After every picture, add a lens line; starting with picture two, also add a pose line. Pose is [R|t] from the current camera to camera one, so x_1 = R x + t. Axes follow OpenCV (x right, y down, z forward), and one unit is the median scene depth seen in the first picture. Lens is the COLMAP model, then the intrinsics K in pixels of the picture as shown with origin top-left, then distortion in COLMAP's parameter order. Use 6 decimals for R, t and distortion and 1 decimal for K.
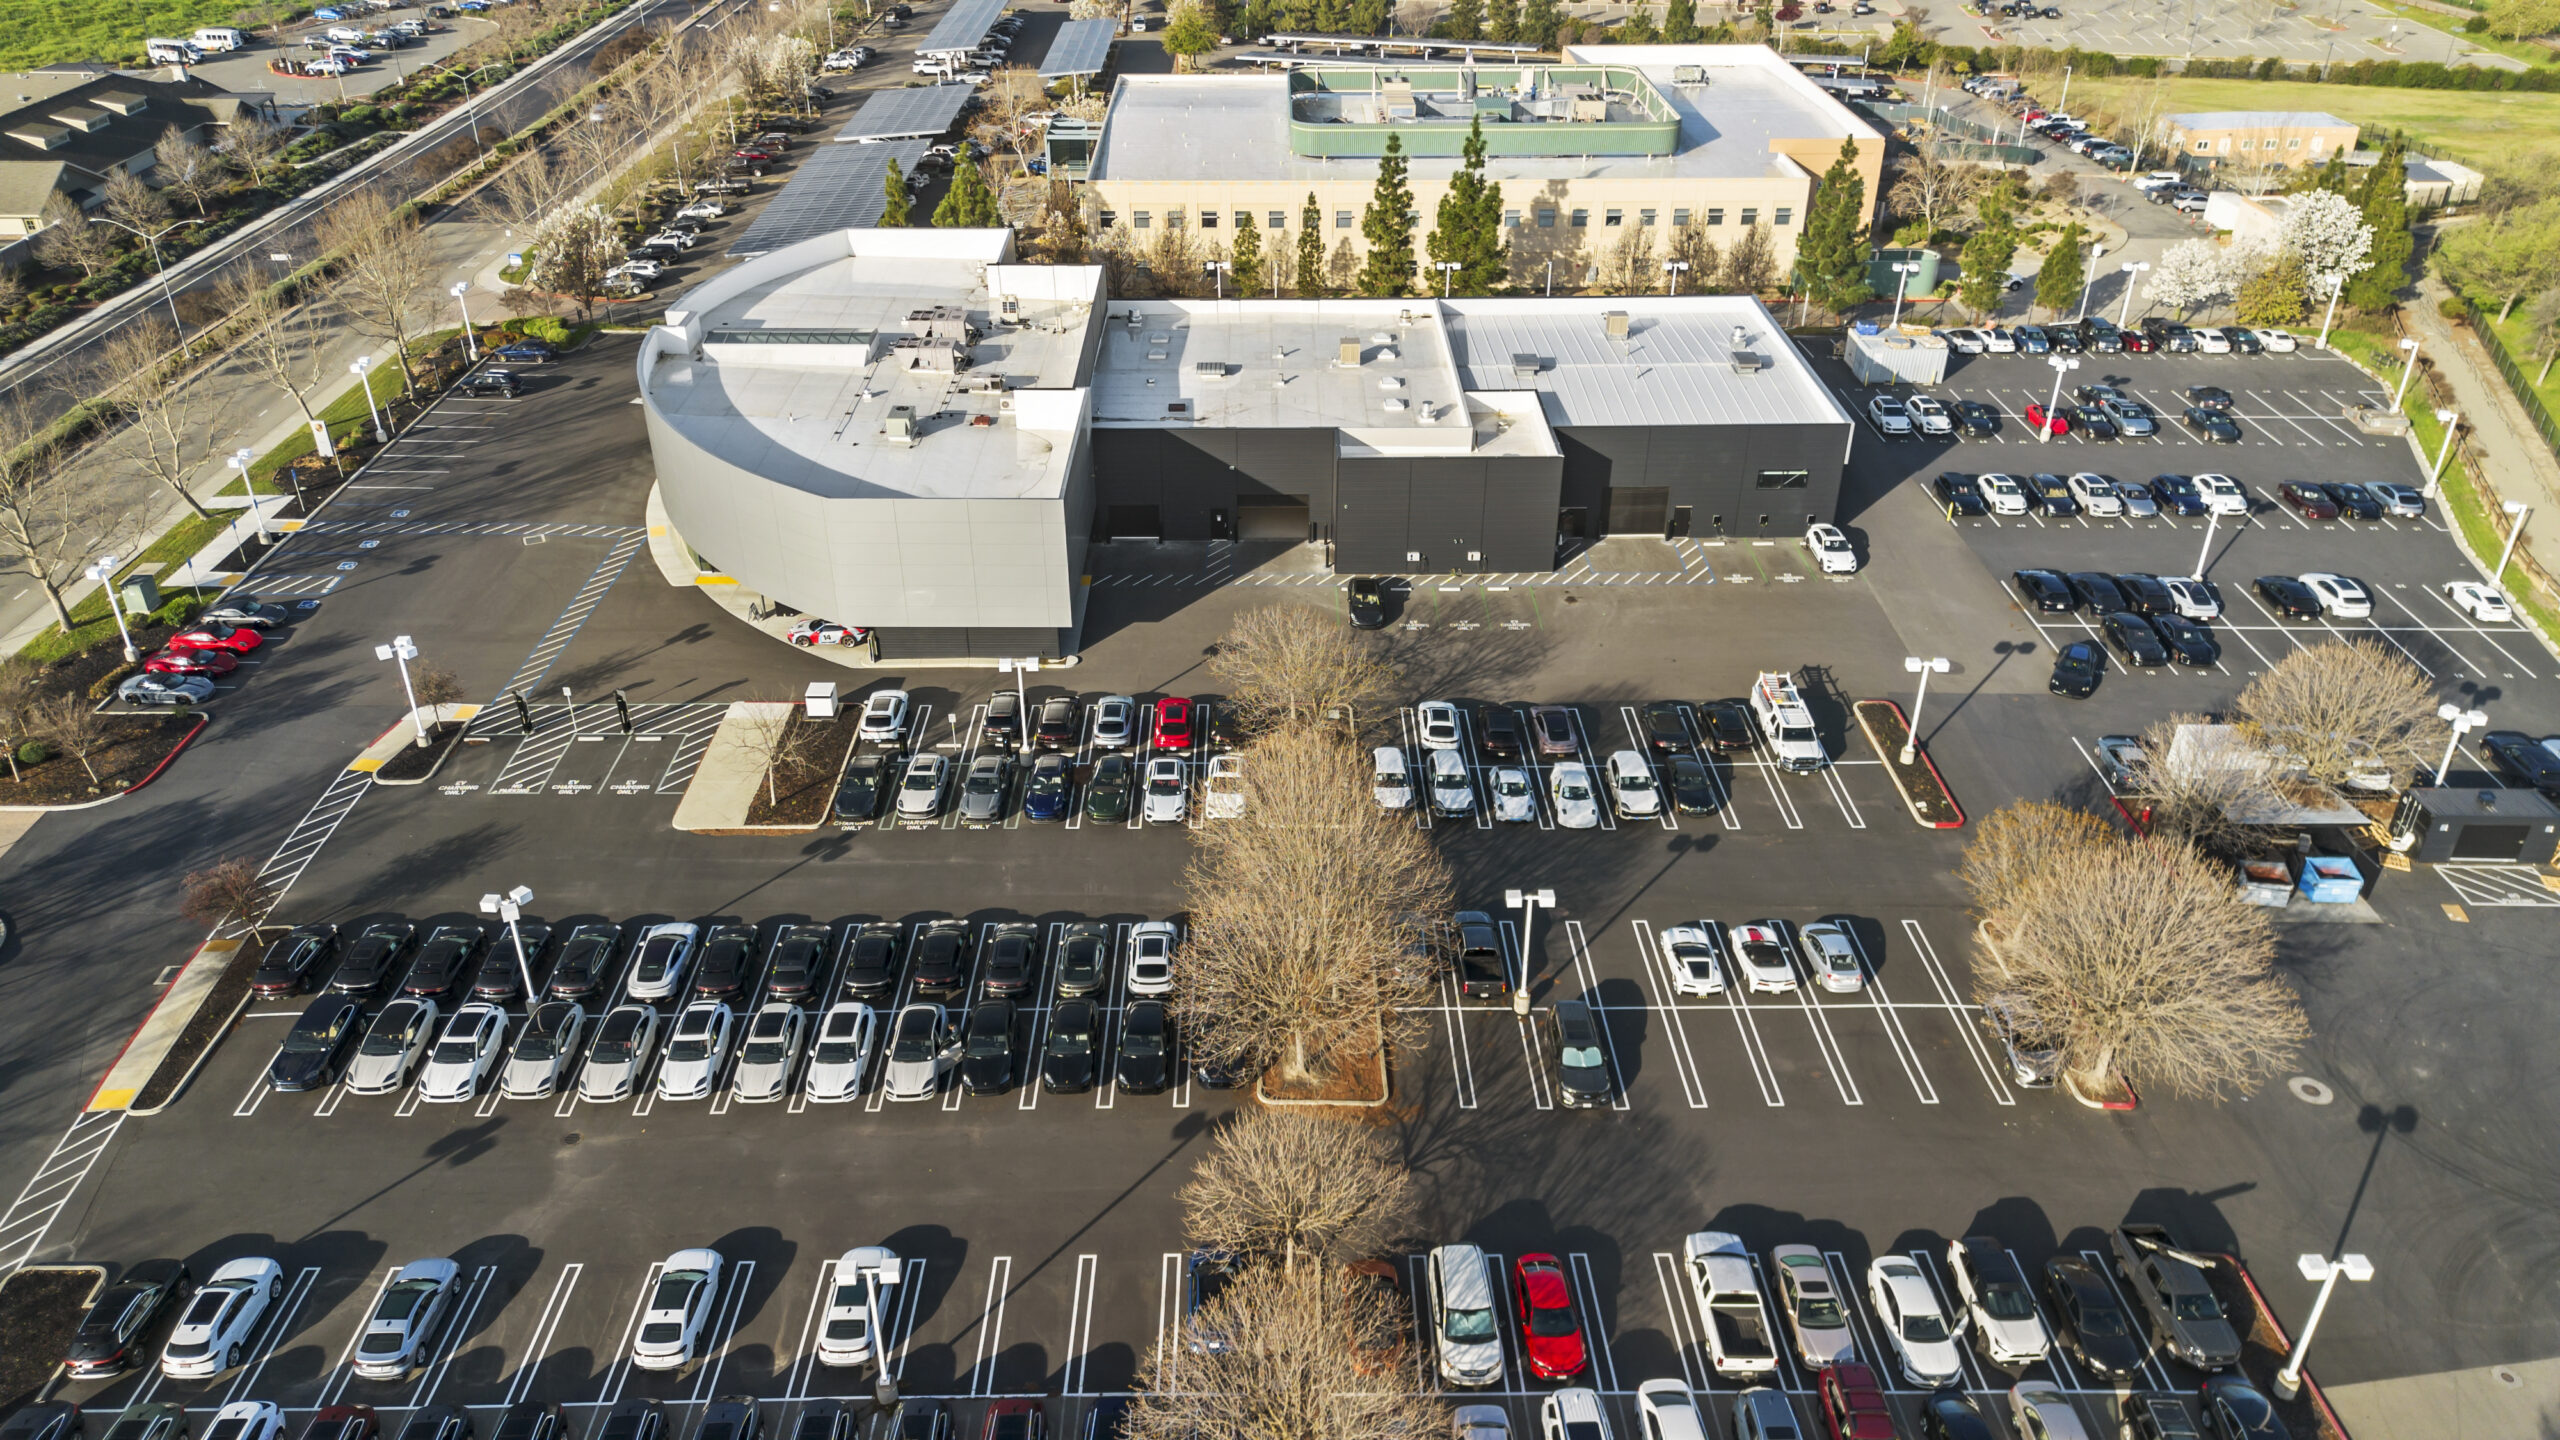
lens RADIAL K [[1815.7, 0, 1280.0], [0, 1815.7, 720.0], [0, 0, 1]] dist [0.059231, -0.045152]
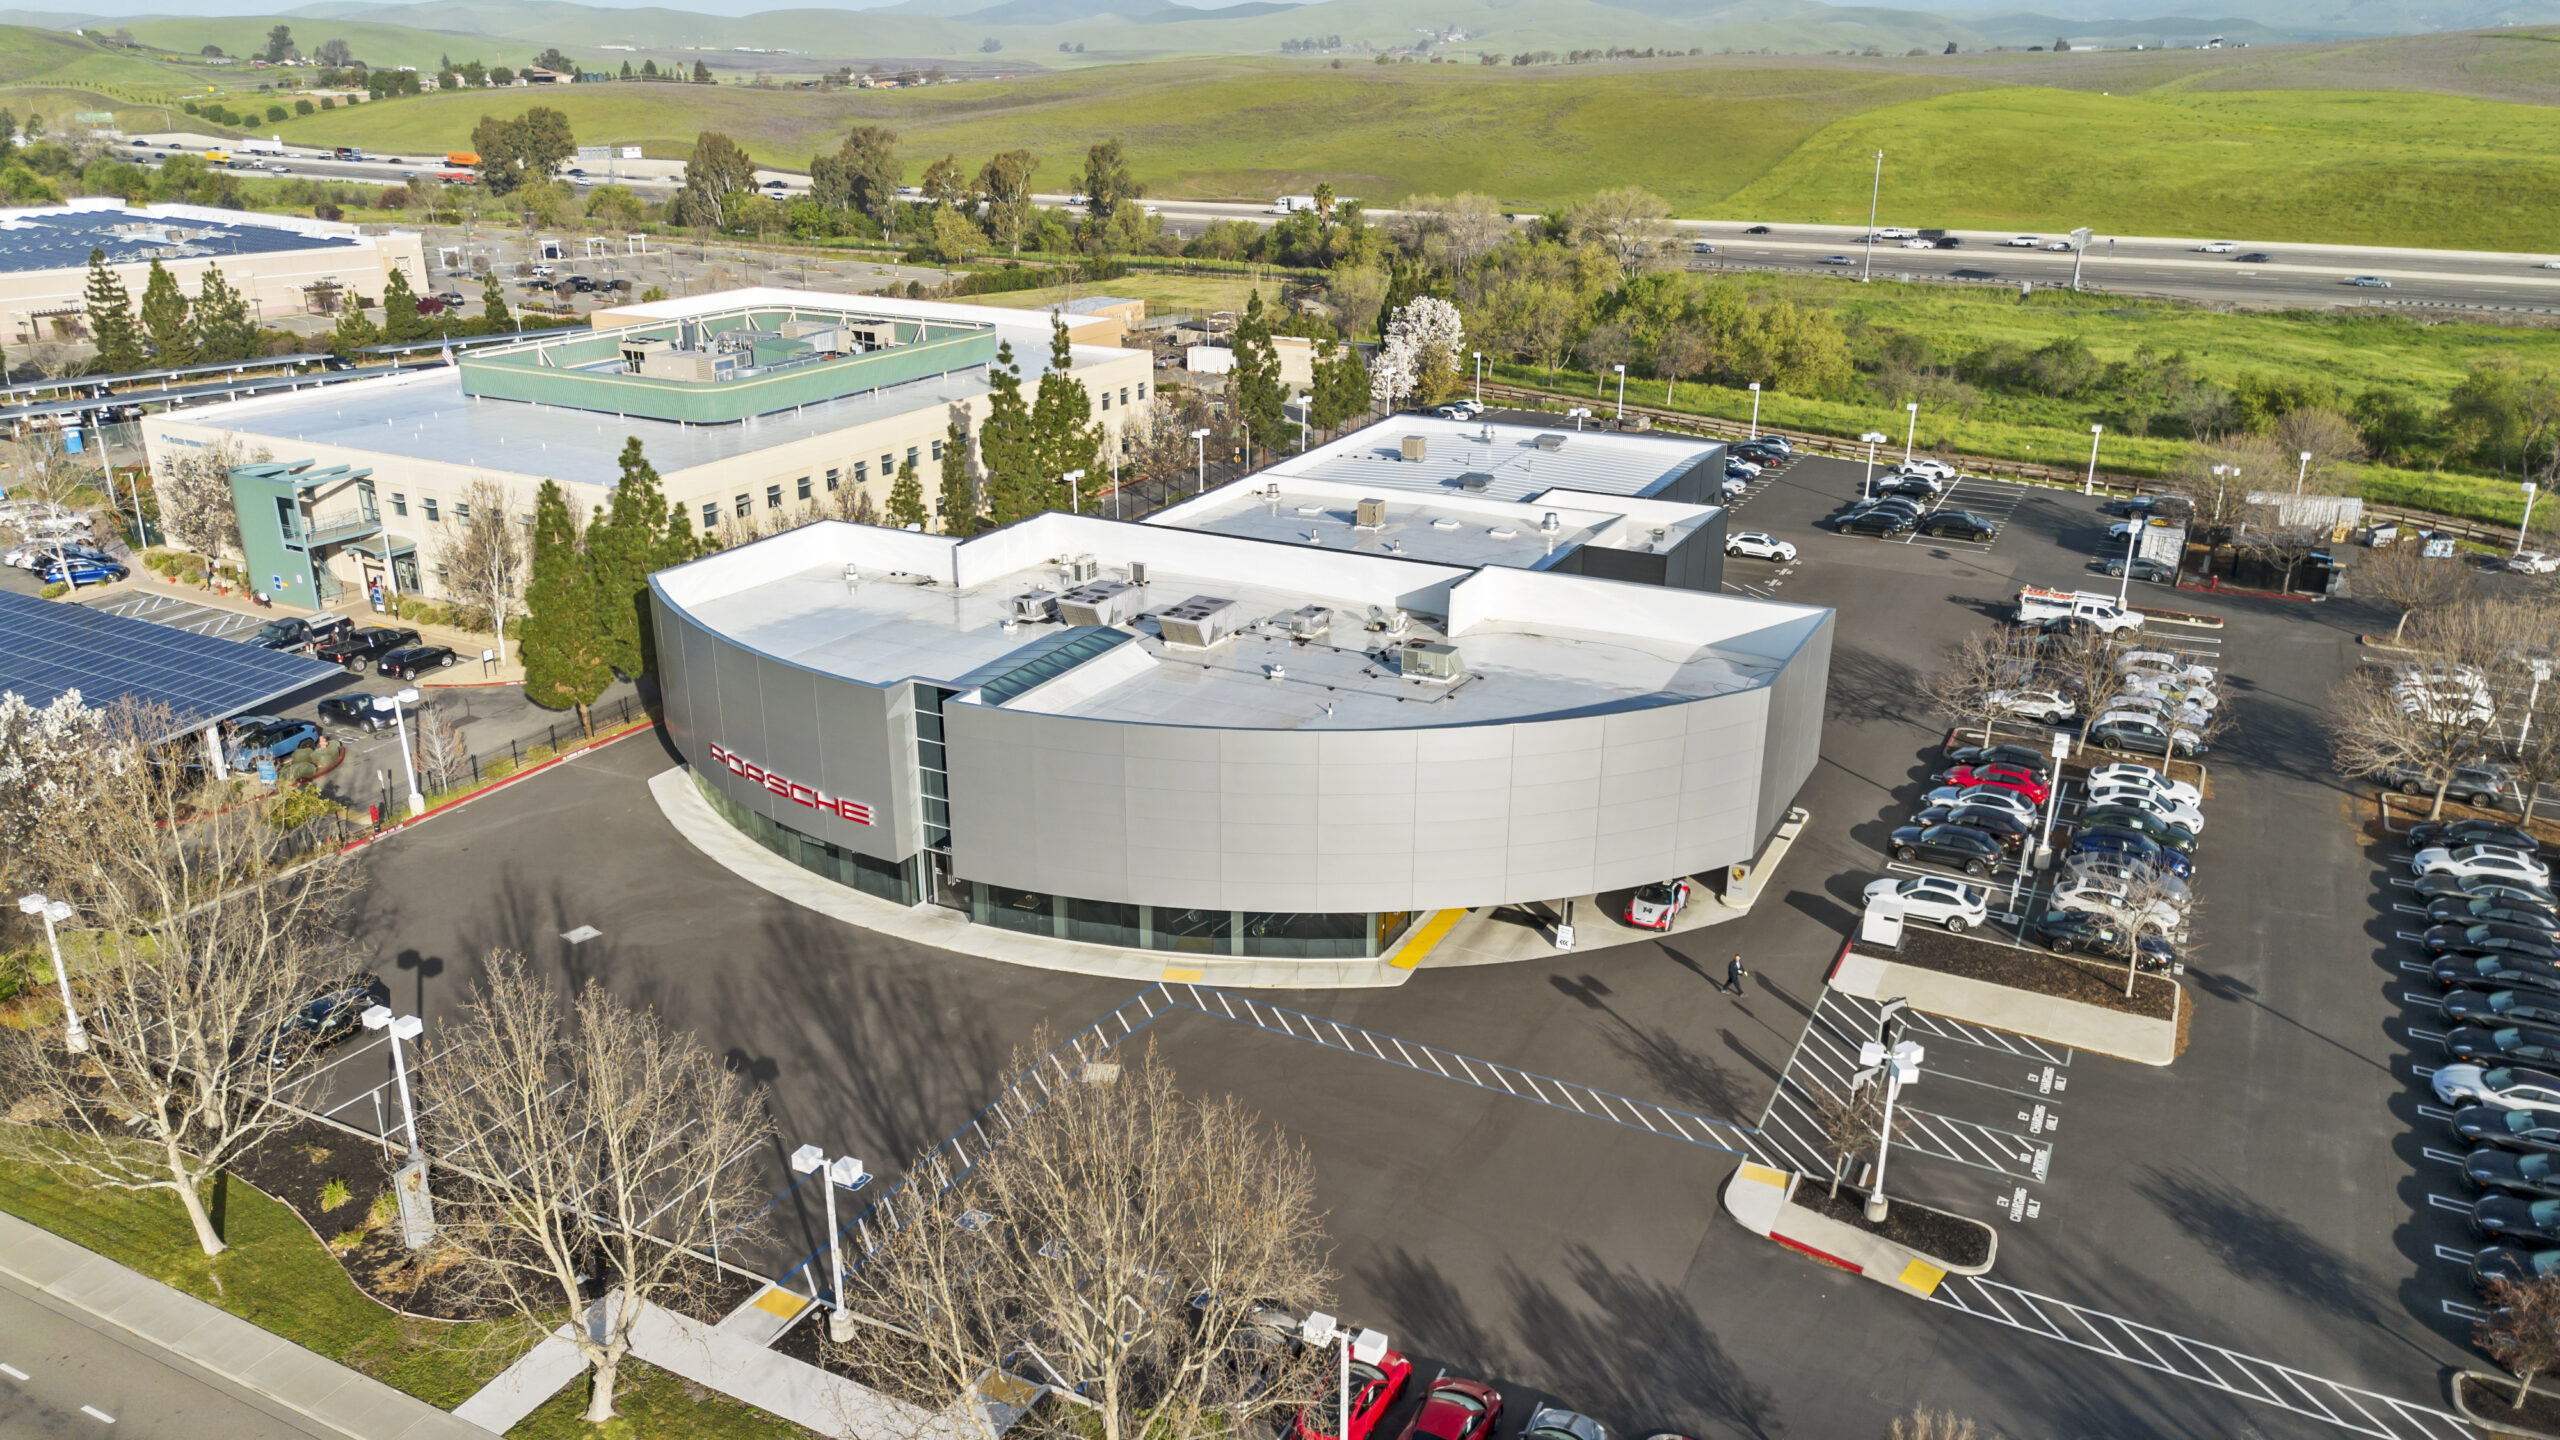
lens RADIAL K [[1809.4, 0, 1275.9], [0, 1809.4, 717.2], [0, 0, 1]] dist [0.082077, -0.082608]
pose [[0.471722, -0.303498, 0.827869, -0.776347], [0.444831, 0.892573, 0.073752, -0.204172], [-0.761317, 0.333472, 0.556051, 0.585495]]
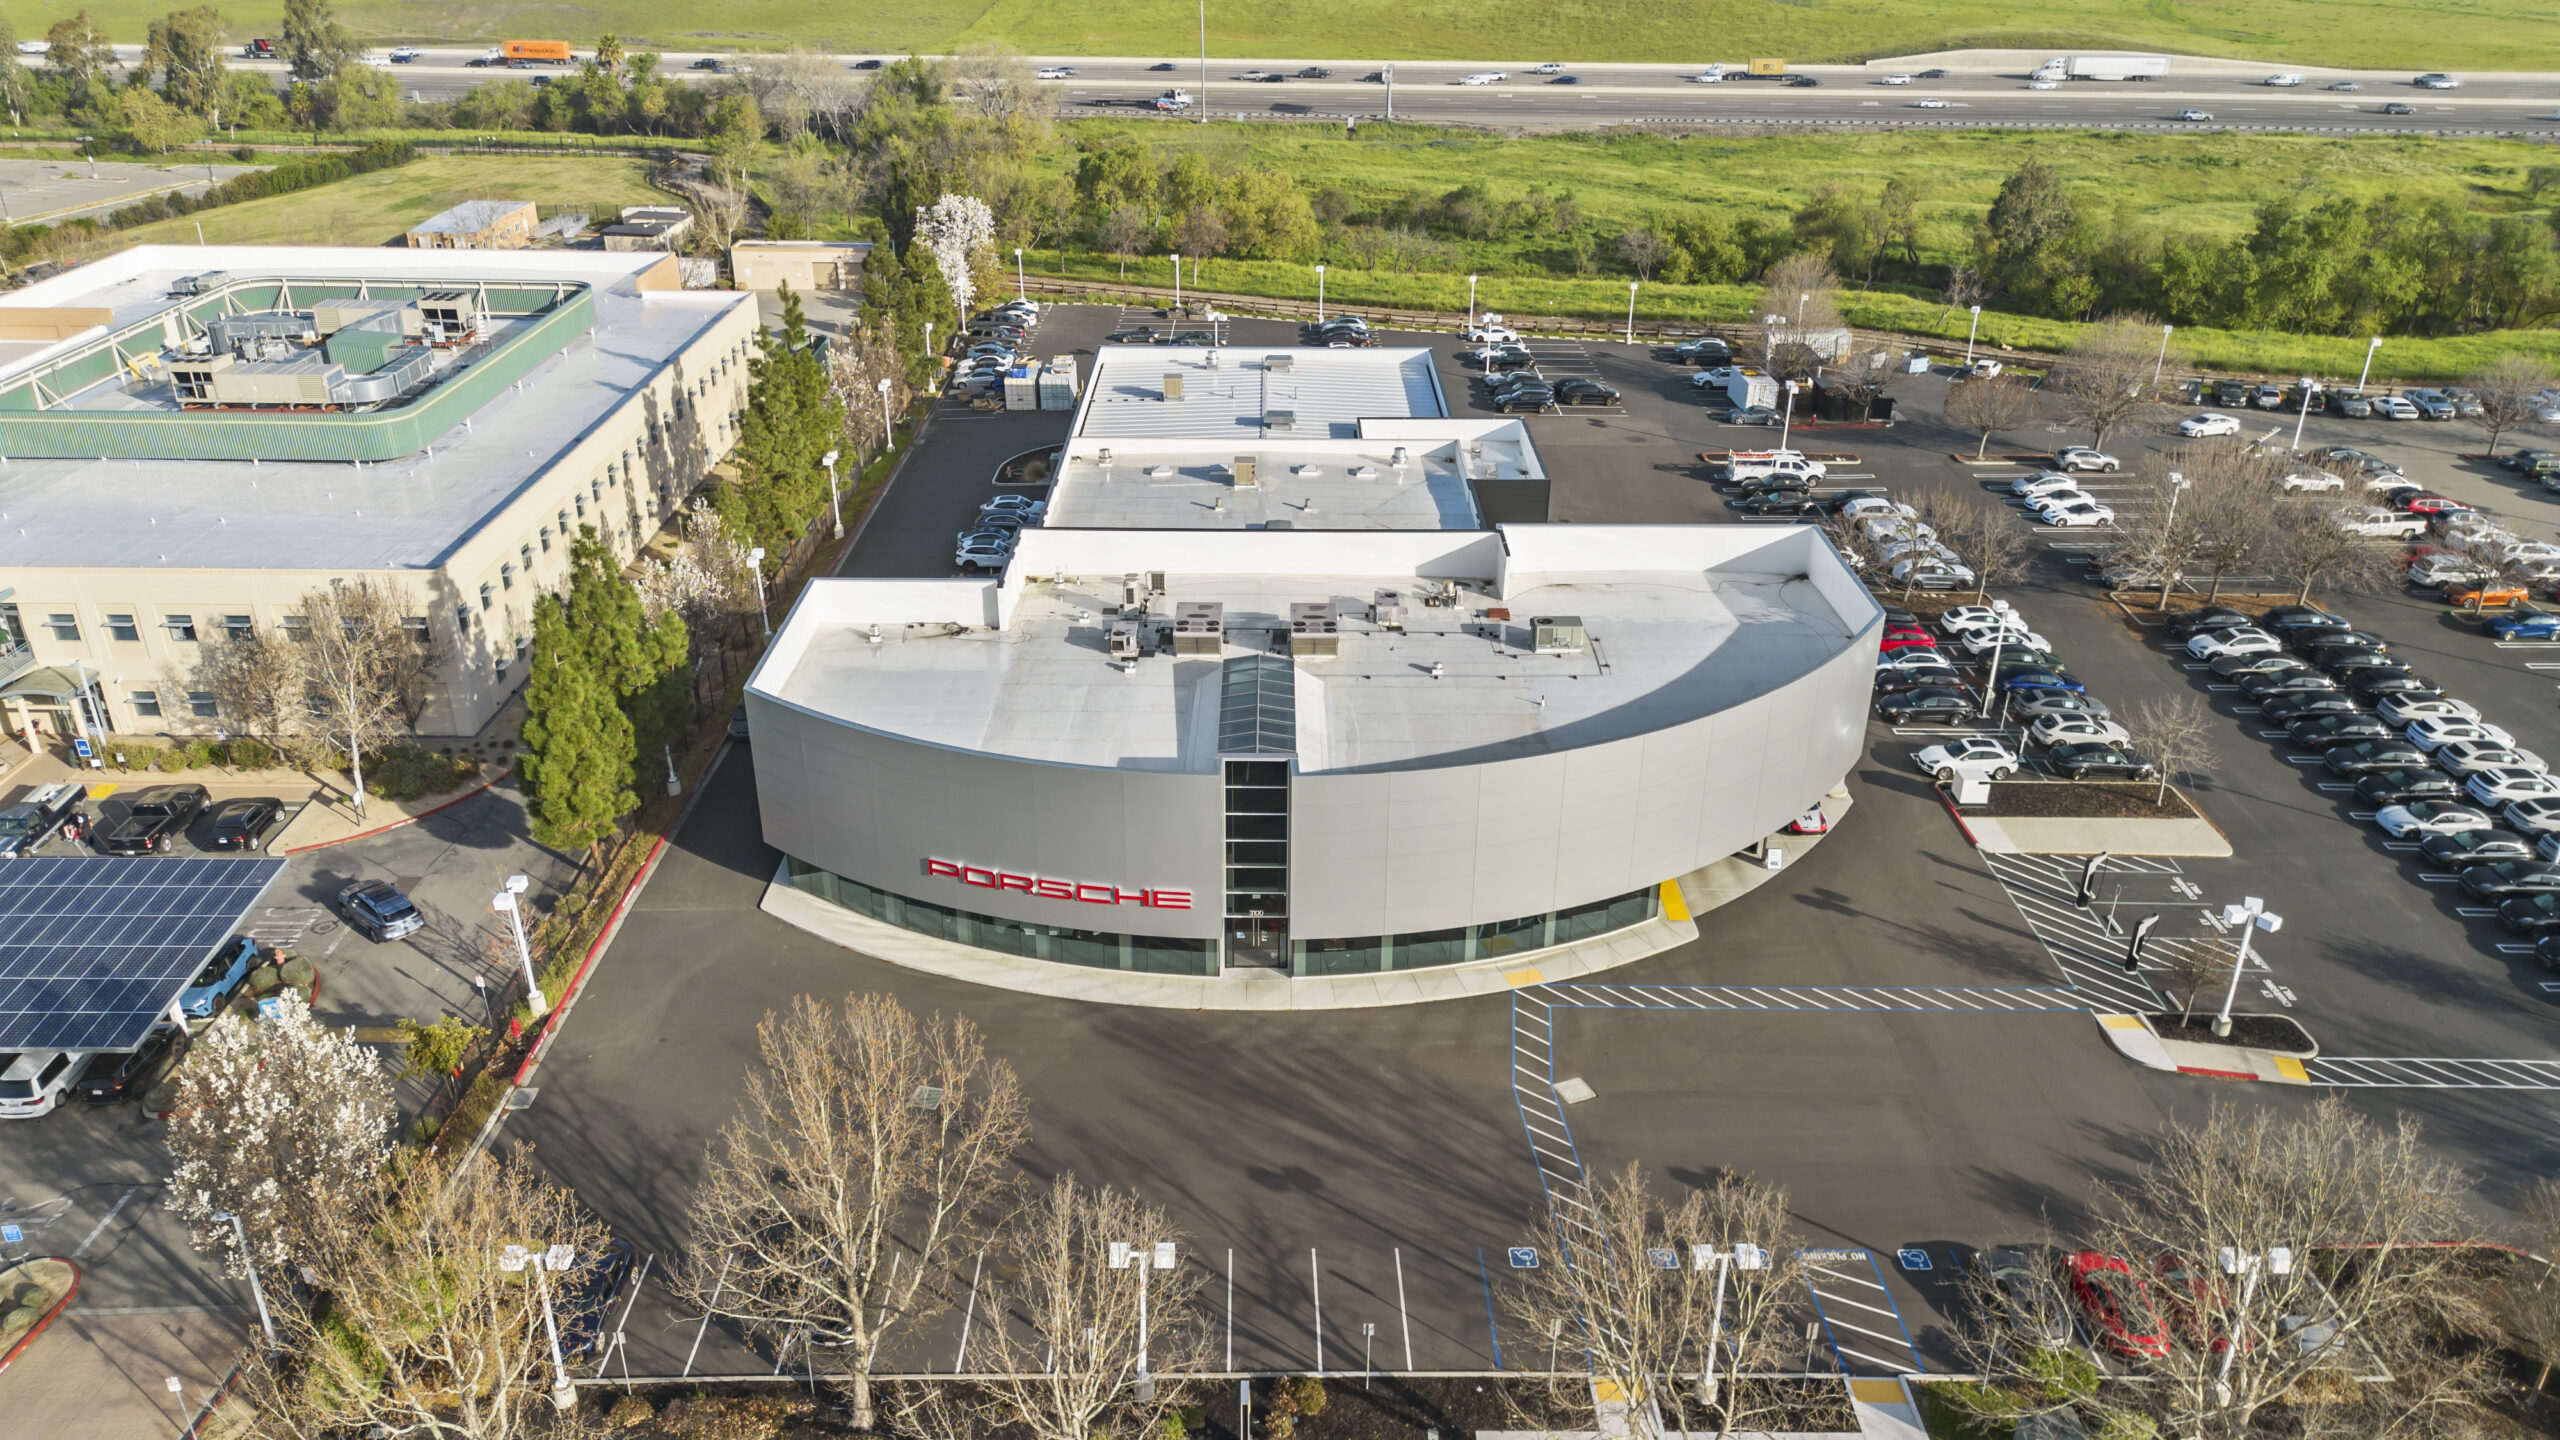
lens RADIAL K [[1809.4, 0, 1275.9], [0, 1809.4, 717.2], [0, 0, 1]] dist [0.082077, -0.082608]
pose [[0.011090, -0.439122, 0.898359, -0.859190], [0.501922, 0.779479, 0.374817, -0.451771], [-0.864842, 0.446749, 0.229049, 0.853692]]
